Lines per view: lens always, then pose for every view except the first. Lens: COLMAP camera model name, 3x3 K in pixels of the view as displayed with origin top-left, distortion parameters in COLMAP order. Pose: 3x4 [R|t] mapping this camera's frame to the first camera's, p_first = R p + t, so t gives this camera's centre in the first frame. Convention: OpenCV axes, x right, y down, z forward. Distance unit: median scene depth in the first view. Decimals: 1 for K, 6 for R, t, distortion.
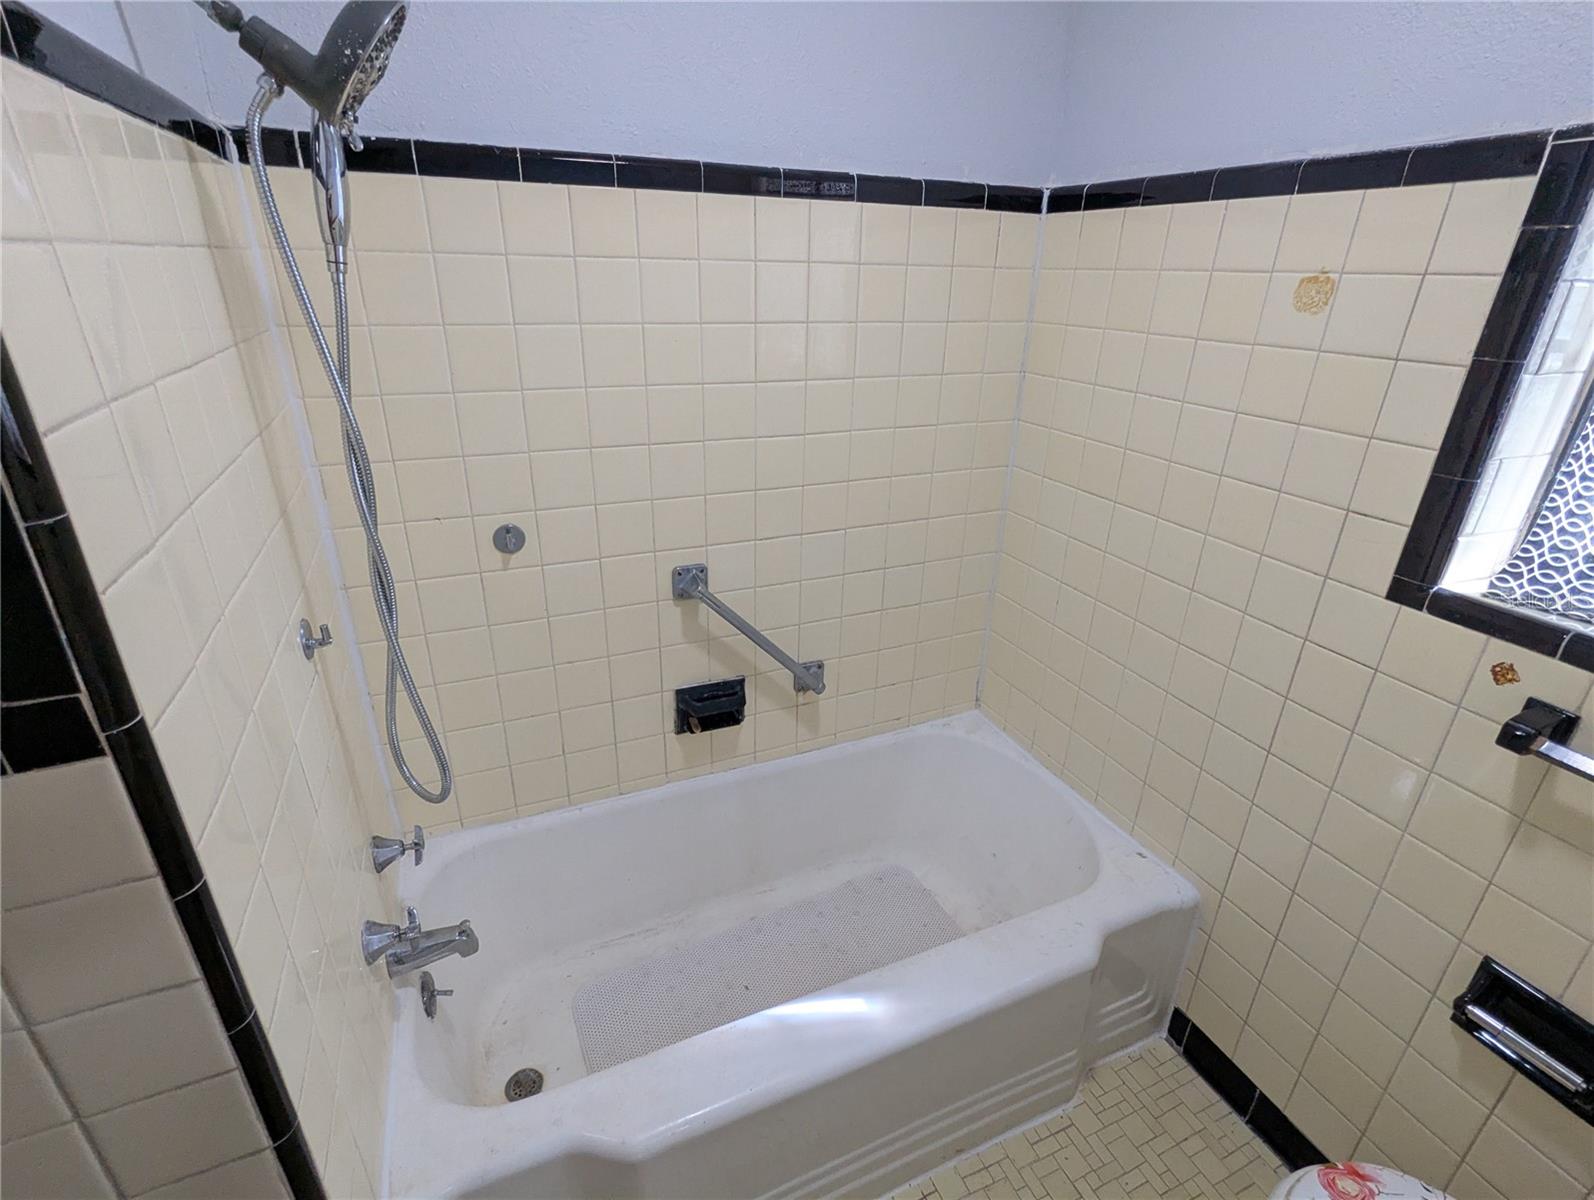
lens RADIAL K [[760.0, 0, 795.1], [0, 760.0, 599.2], [0, 0, 1]] dist [-0.004810, 0.002984]
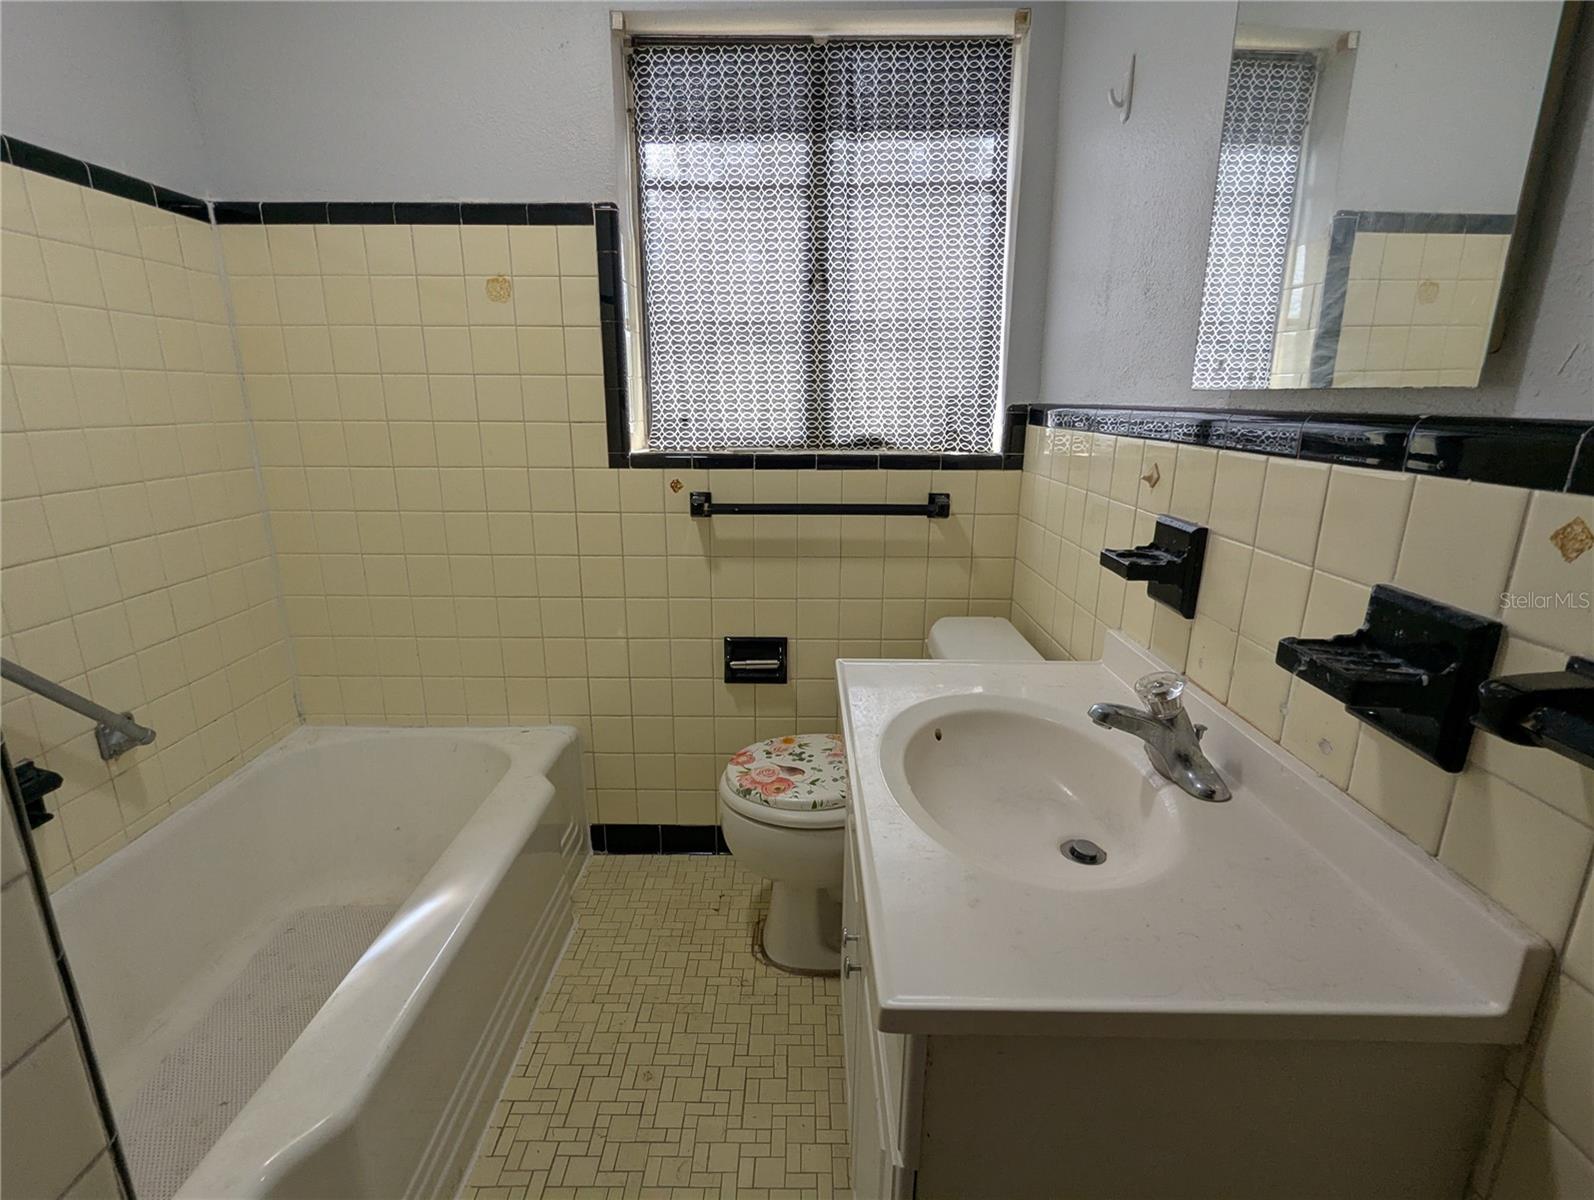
lens RADIAL K [[760.0, 0, 797.8], [0, 760.0, 599.7], [0, 0, 1]] dist [-0.004810, 0.002984]
pose [[0.404030, -0.253545, 0.878906, -0.437971], [0.368510, 0.924518, 0.097301, 0.188963], [-0.837234, 0.284573, 0.466967, -0.031857]]
